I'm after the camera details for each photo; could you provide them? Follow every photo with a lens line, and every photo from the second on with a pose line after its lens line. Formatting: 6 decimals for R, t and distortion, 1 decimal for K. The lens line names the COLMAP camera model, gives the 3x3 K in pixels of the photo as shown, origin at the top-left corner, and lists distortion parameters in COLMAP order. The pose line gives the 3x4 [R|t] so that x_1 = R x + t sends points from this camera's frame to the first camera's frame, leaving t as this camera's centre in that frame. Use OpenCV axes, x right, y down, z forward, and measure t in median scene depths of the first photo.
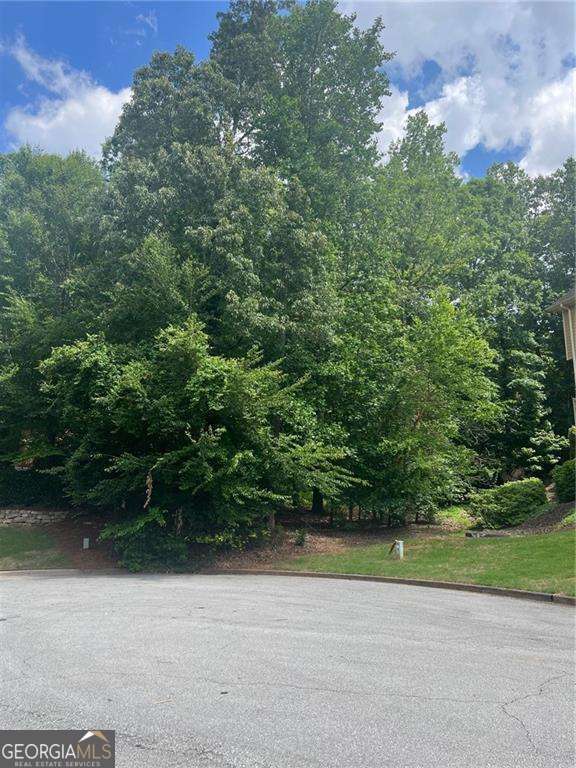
lens RADIAL K [[586.9, 0, 289.1], [0, 586.9, 386.7], [0, 0, 1]] dist [0.082065, -0.085463]
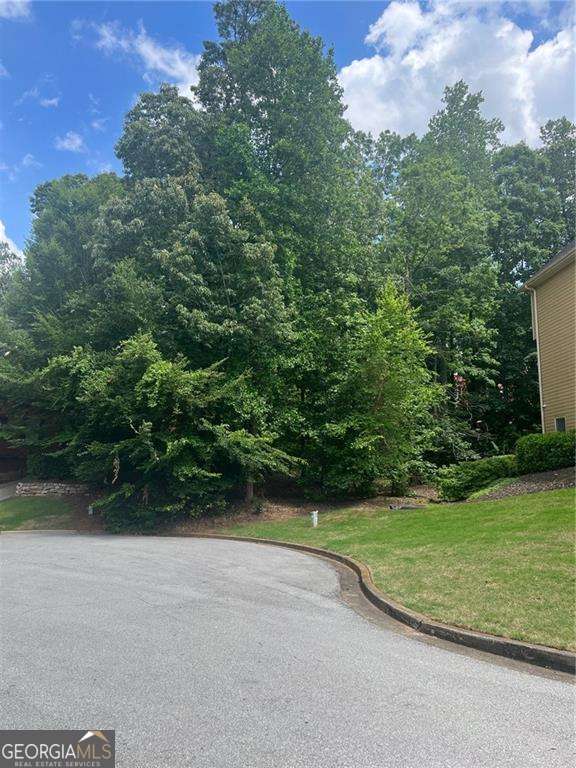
lens RADIAL K [[585.9, 0, 288.0], [0, 585.9, 384.0], [0, 0, 1]] dist [0.078588, -0.064857]
pose [[0.975741, -0.032936, -0.216436, 0.362024], [0.043678, 0.998030, 0.045037, -0.044452], [0.214526, -0.053398, 0.975257, -0.130069]]
